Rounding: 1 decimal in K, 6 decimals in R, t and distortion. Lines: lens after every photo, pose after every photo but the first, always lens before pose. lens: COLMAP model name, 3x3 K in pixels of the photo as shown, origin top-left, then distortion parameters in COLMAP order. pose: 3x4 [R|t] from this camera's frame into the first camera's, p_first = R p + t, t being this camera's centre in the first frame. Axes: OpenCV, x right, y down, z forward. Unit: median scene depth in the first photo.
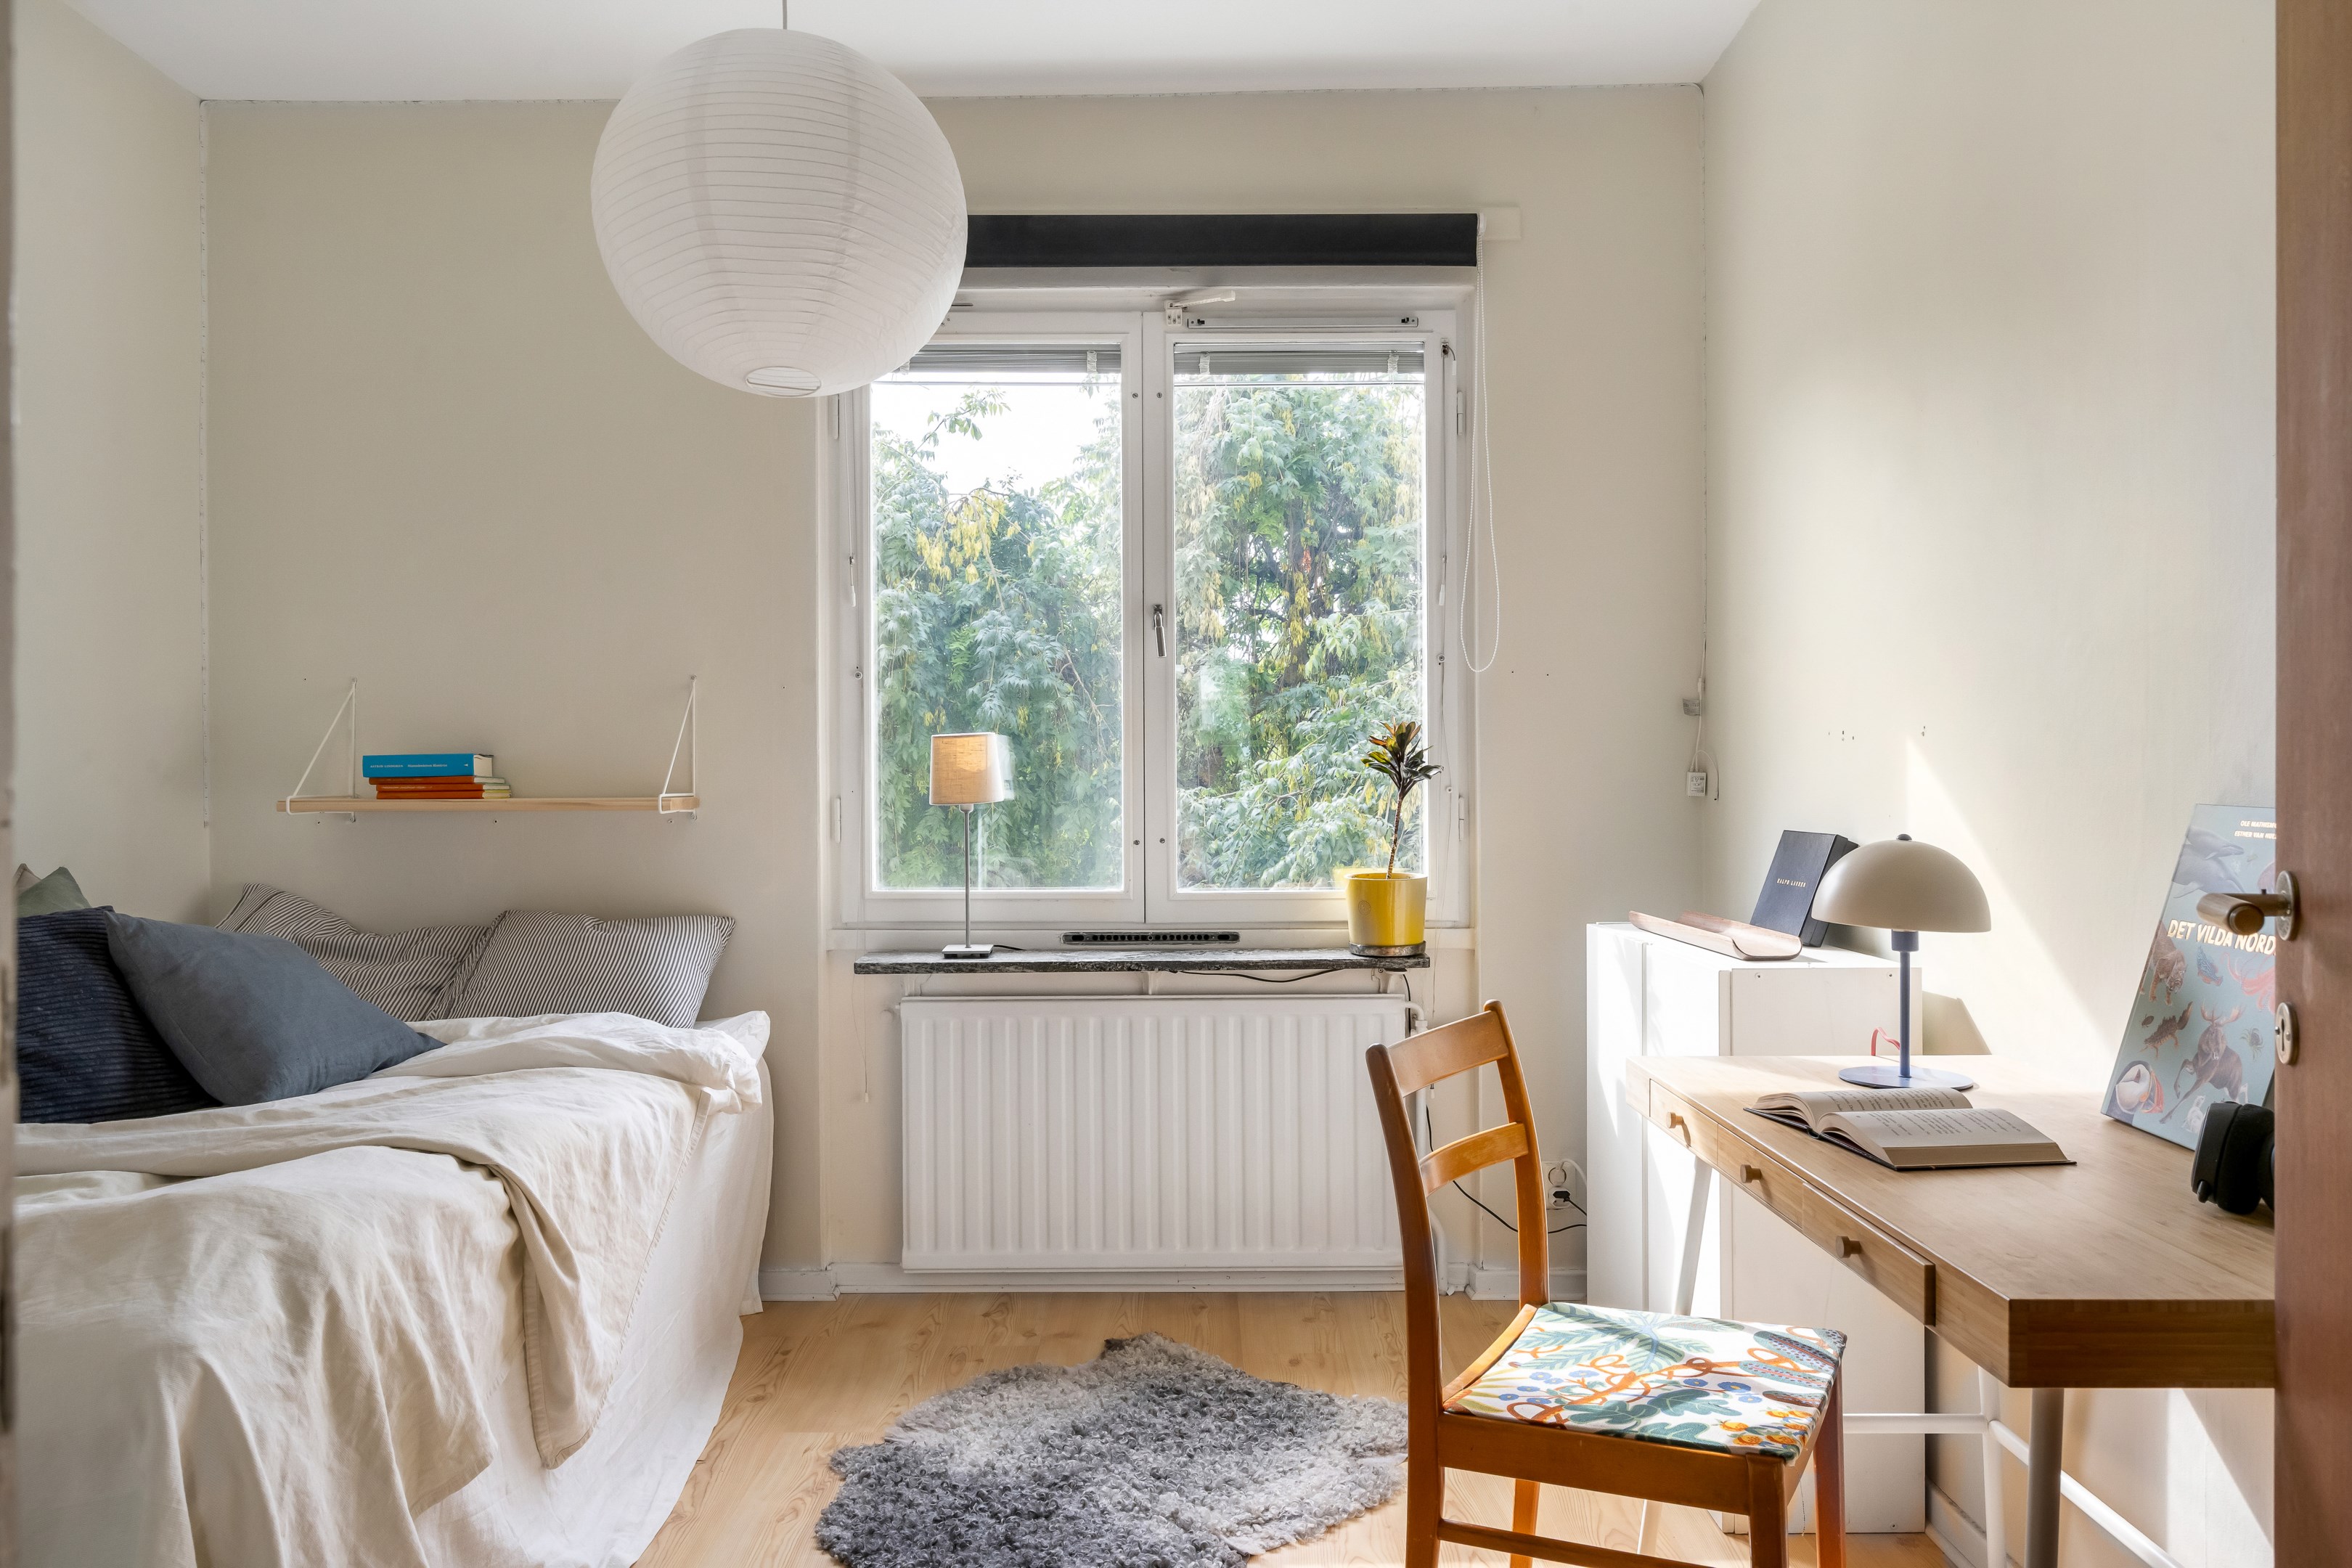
lens RADIAL K [[1544.8, 0, 1177.8], [0, 1544.8, 784.6], [0, 0, 1]] dist [-0.000403, -0.000072]
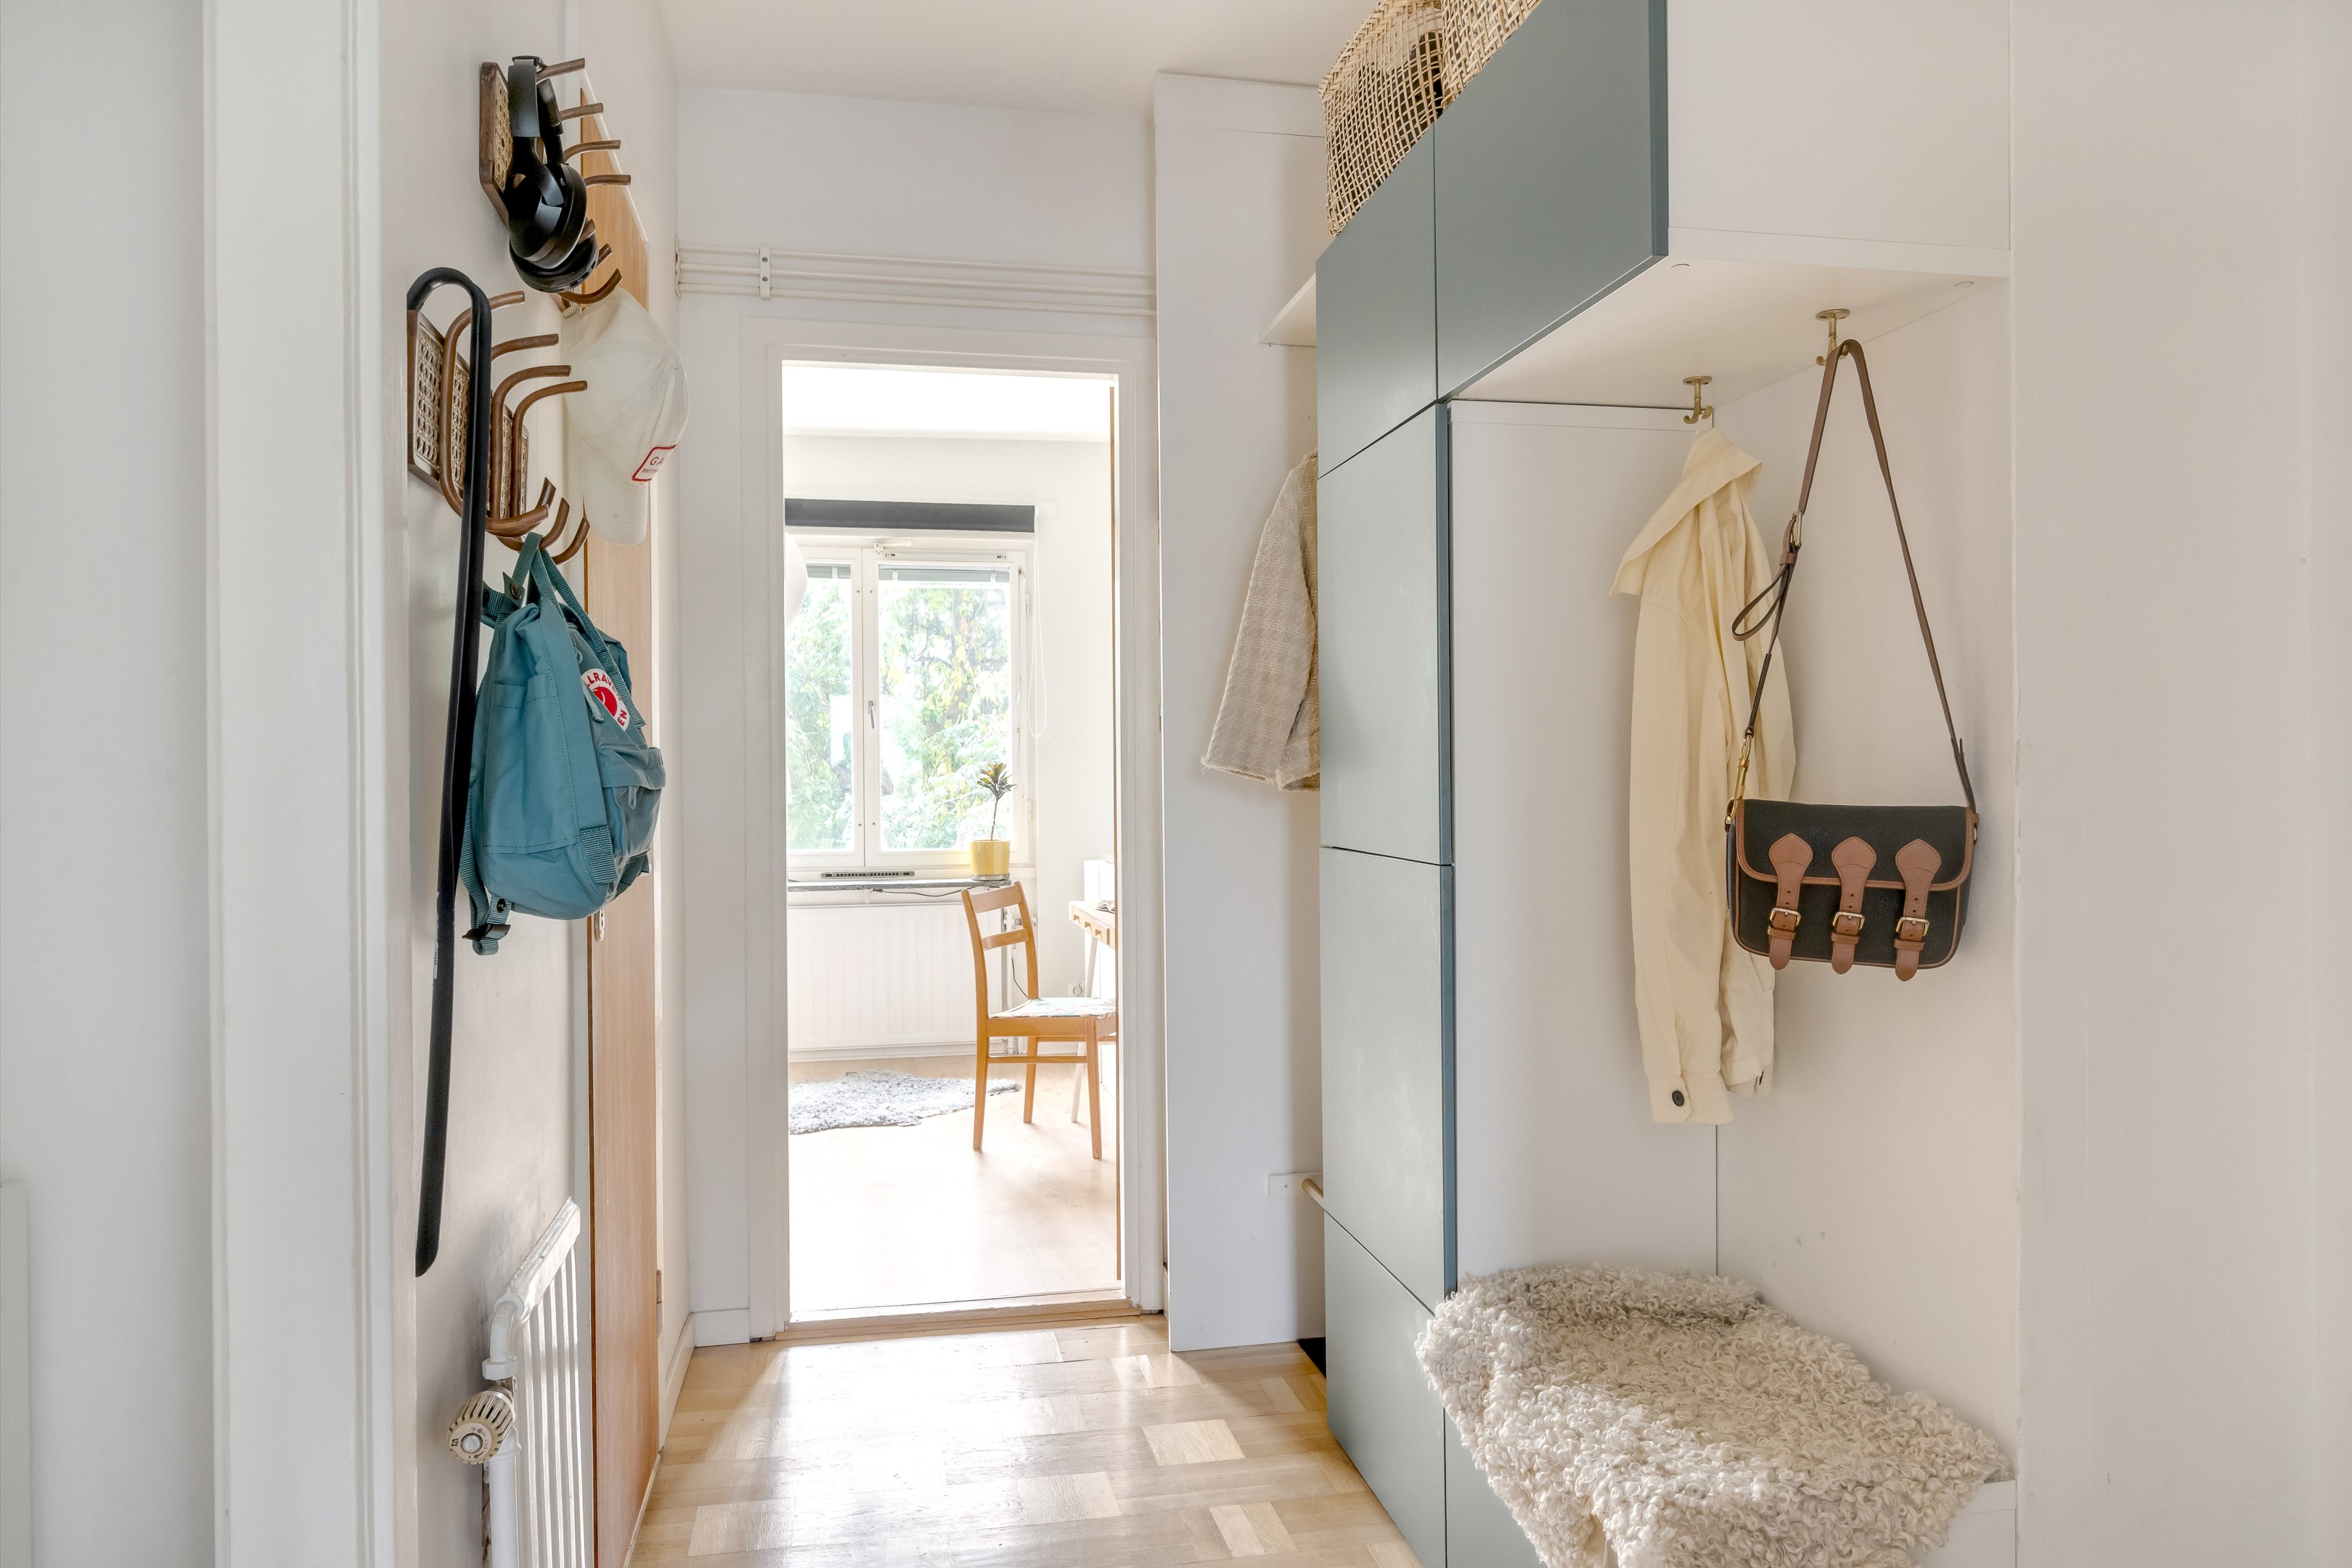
lens RADIAL K [[1544.8, 0, 1163.5], [0, 1544.8, 783.7], [0, 0, 1]] dist [-0.000403, -0.000072]
pose [[0.980103, -0.005391, 0.198414, -0.038028], [0.006389, 0.999970, -0.004390, -0.003360], [-0.198385, 0.005570, 0.980108, -0.952105]]
